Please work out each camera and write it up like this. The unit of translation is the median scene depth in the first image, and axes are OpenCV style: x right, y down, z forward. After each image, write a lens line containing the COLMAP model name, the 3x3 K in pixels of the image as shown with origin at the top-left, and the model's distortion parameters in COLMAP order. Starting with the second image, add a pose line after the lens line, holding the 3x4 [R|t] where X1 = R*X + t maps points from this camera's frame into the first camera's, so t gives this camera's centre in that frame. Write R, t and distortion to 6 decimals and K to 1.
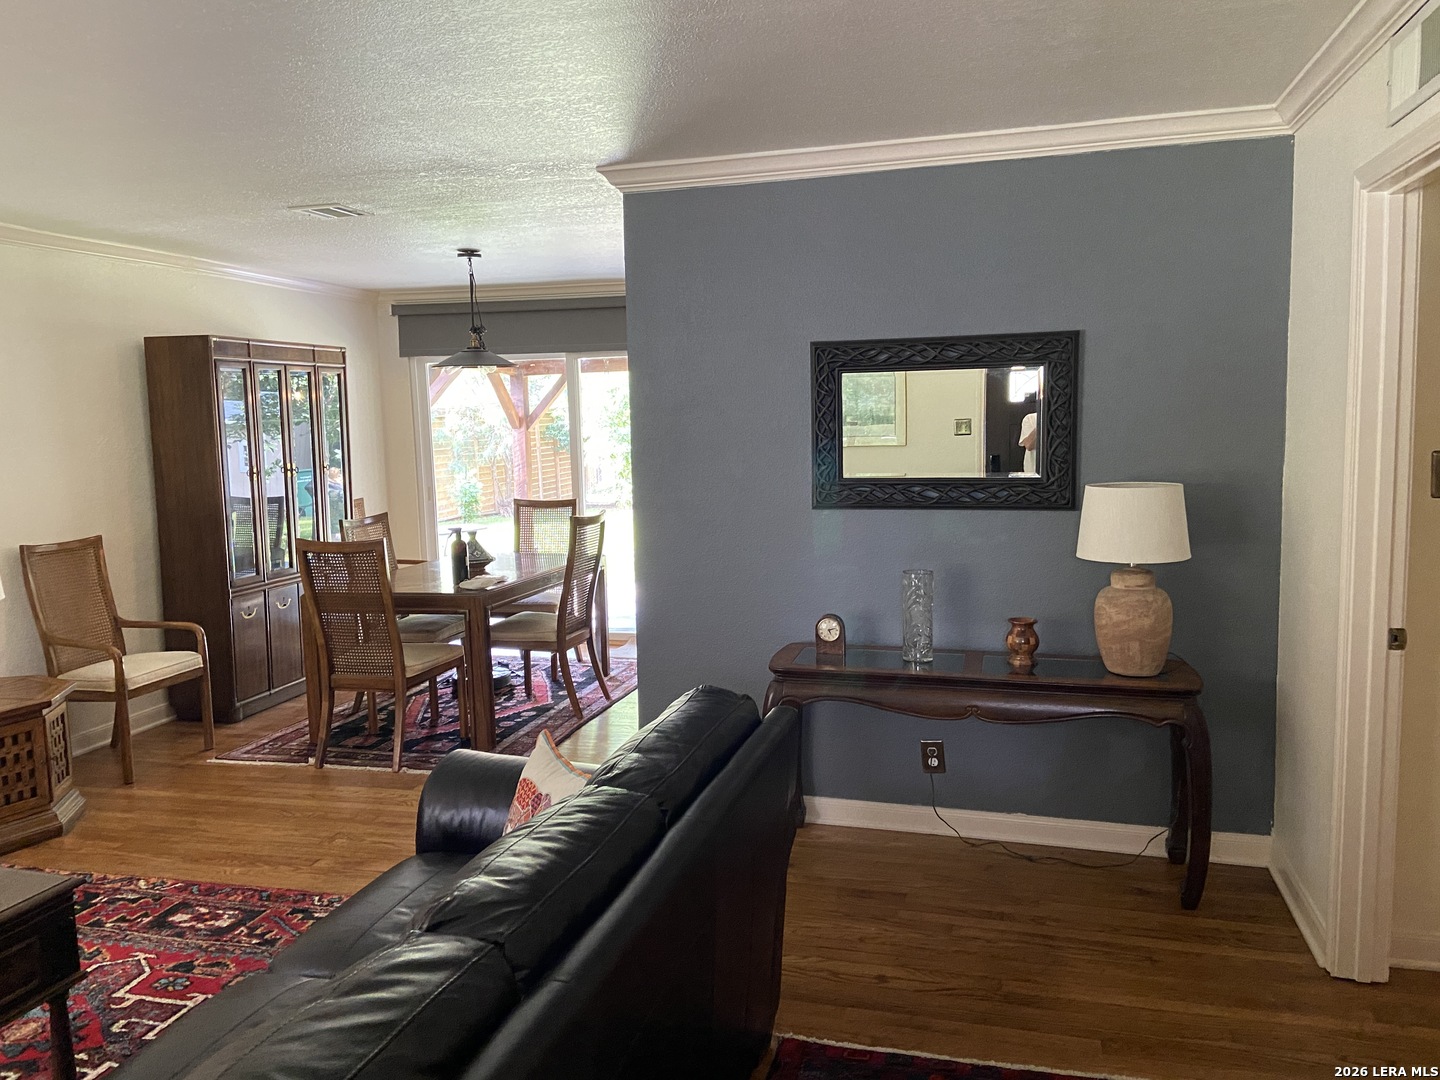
lens RADIAL K [[1088.0, 0, 717.3], [0, 1088.0, 538.3], [0, 0, 1]] dist [0.065284, -0.038838]
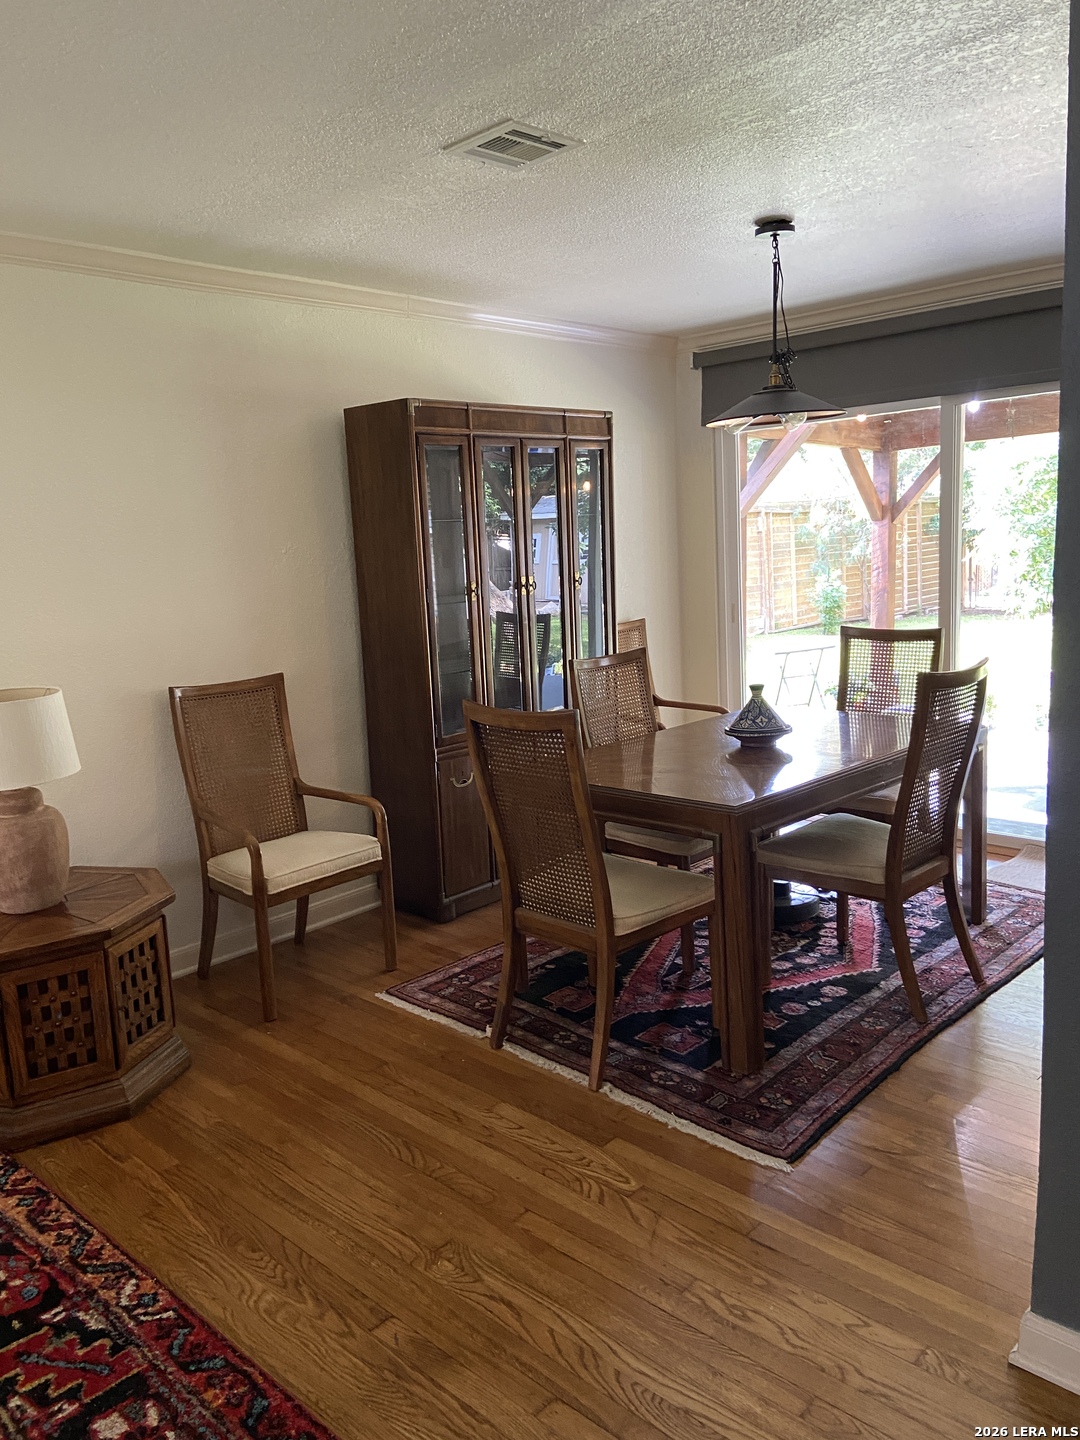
lens RADIAL K [[1088.0, 0, 530.4], [0, 1088.0, 707.2], [0, 0, 1]] dist [0.065284, -0.038838]
pose [[0.874831, 0.056896, -0.481075, -0.036093], [-0.025952, 0.997157, 0.070739, -0.035090], [0.483732, -0.049399, 0.873821, 0.391983]]
